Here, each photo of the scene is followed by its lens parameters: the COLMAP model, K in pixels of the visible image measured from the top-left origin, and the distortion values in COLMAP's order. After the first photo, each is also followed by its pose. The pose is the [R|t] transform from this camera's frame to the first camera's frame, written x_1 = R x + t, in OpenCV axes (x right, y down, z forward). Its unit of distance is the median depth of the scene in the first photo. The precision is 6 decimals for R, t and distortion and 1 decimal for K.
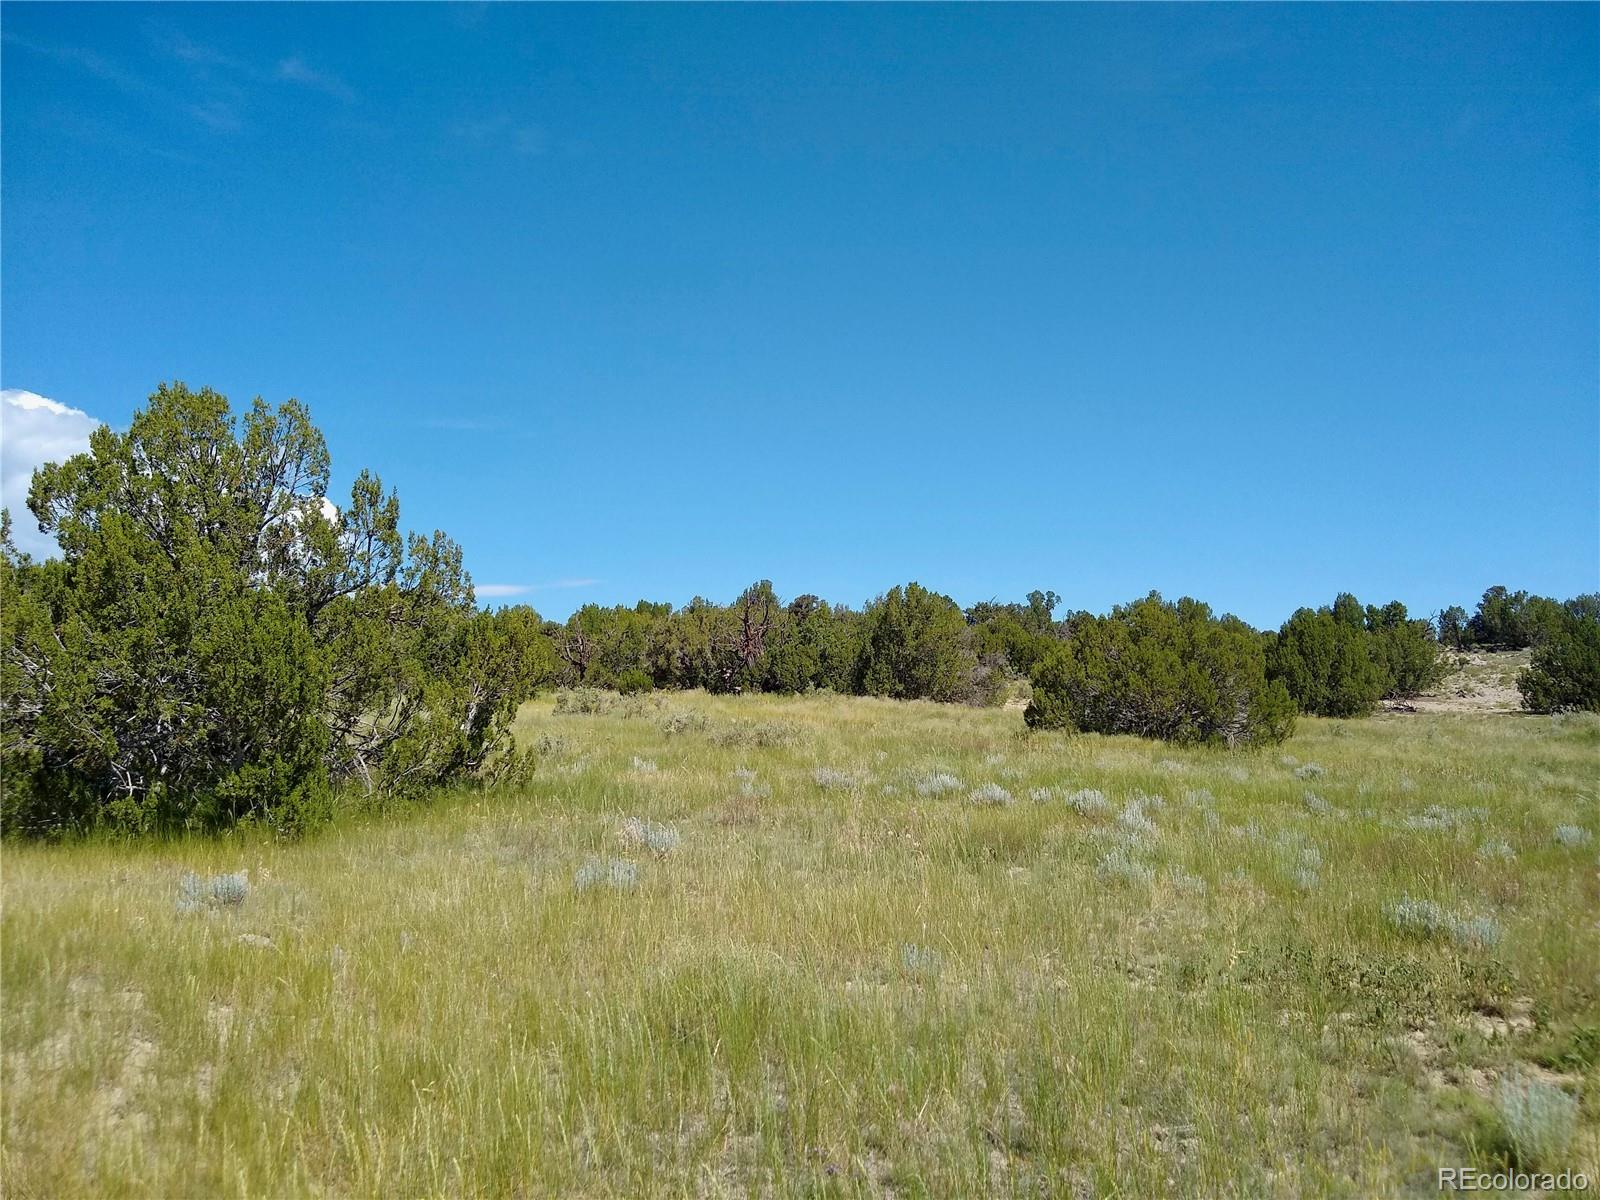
lens RADIAL K [[1186.0, 0, 800.0], [0, 1186.0, 600.0], [0, 0, 1]] dist [-0.004532, -0.000478]
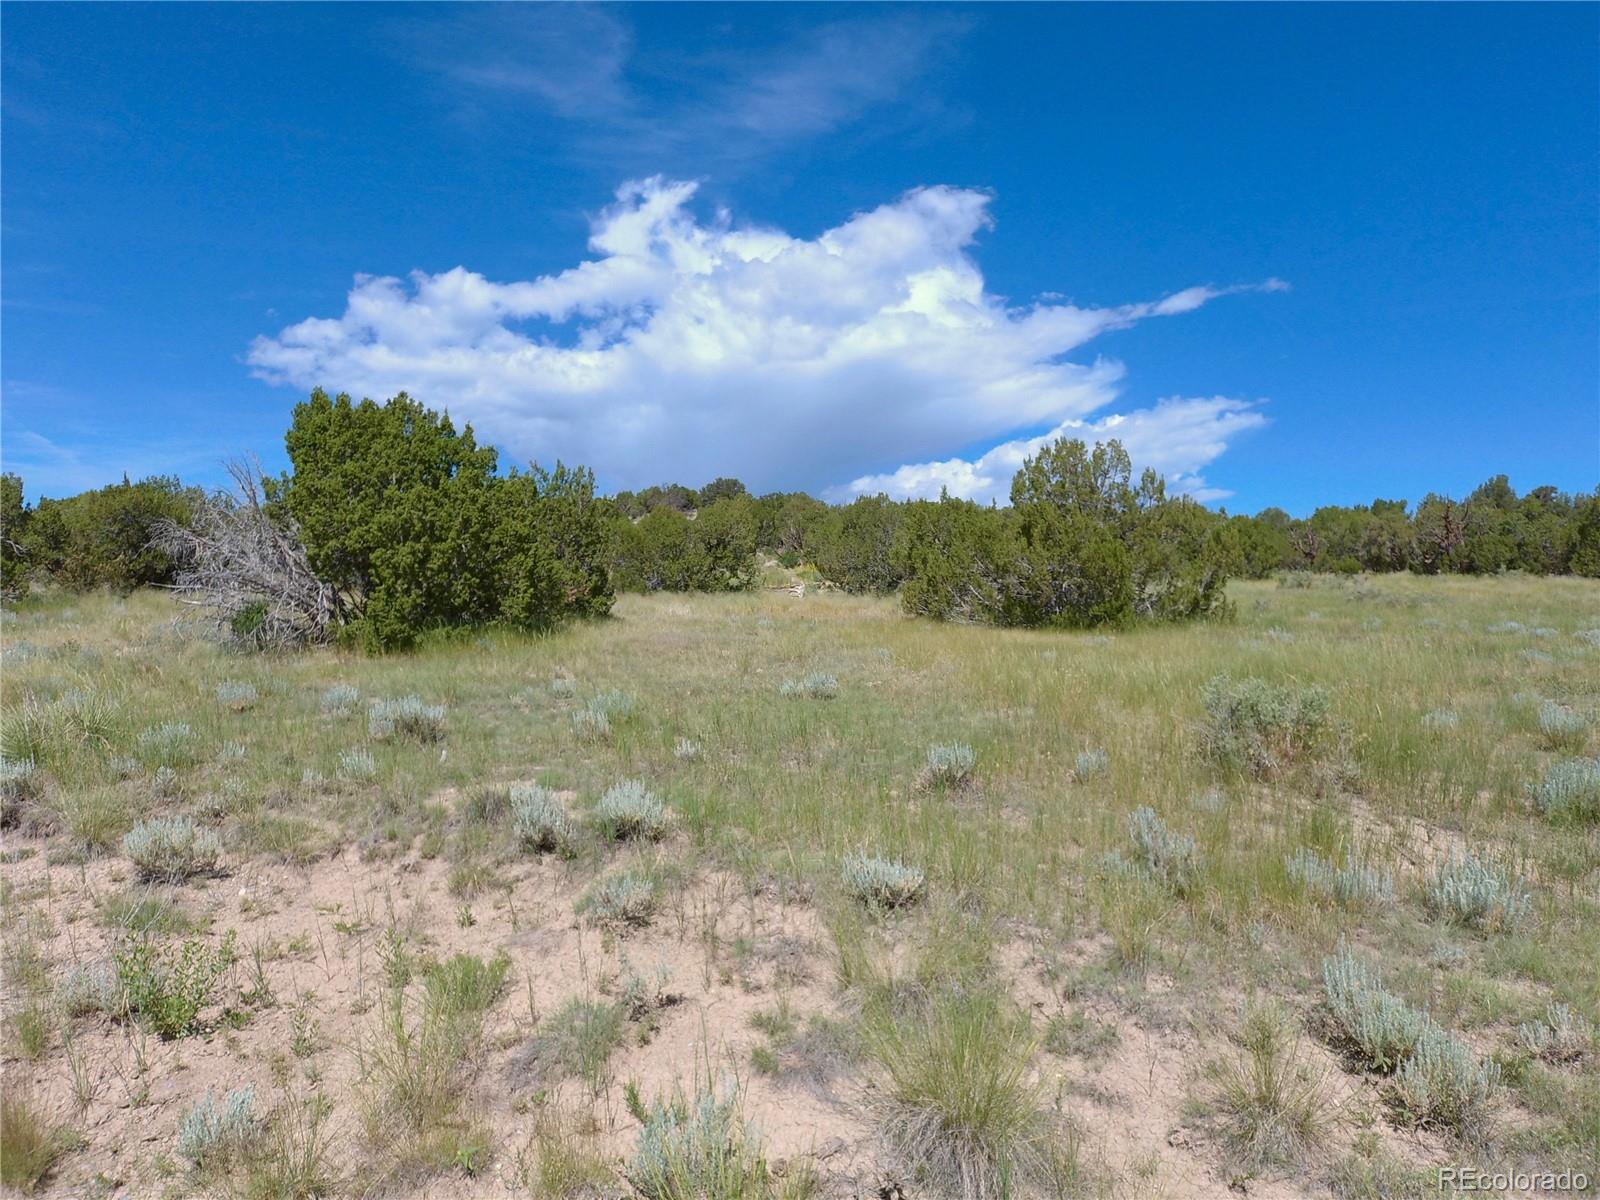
lens RADIAL K [[781.2, 0, 800.0], [0, 781.2, 600.0], [0, 0, 1]] dist [-0.025060, -0.000461]
pose [[0.717907, 0.016596, -0.695941, 0.039211], [0.059044, 0.994662, 0.084626, -0.007434], [0.693631, -0.101845, 0.713095, -0.111217]]
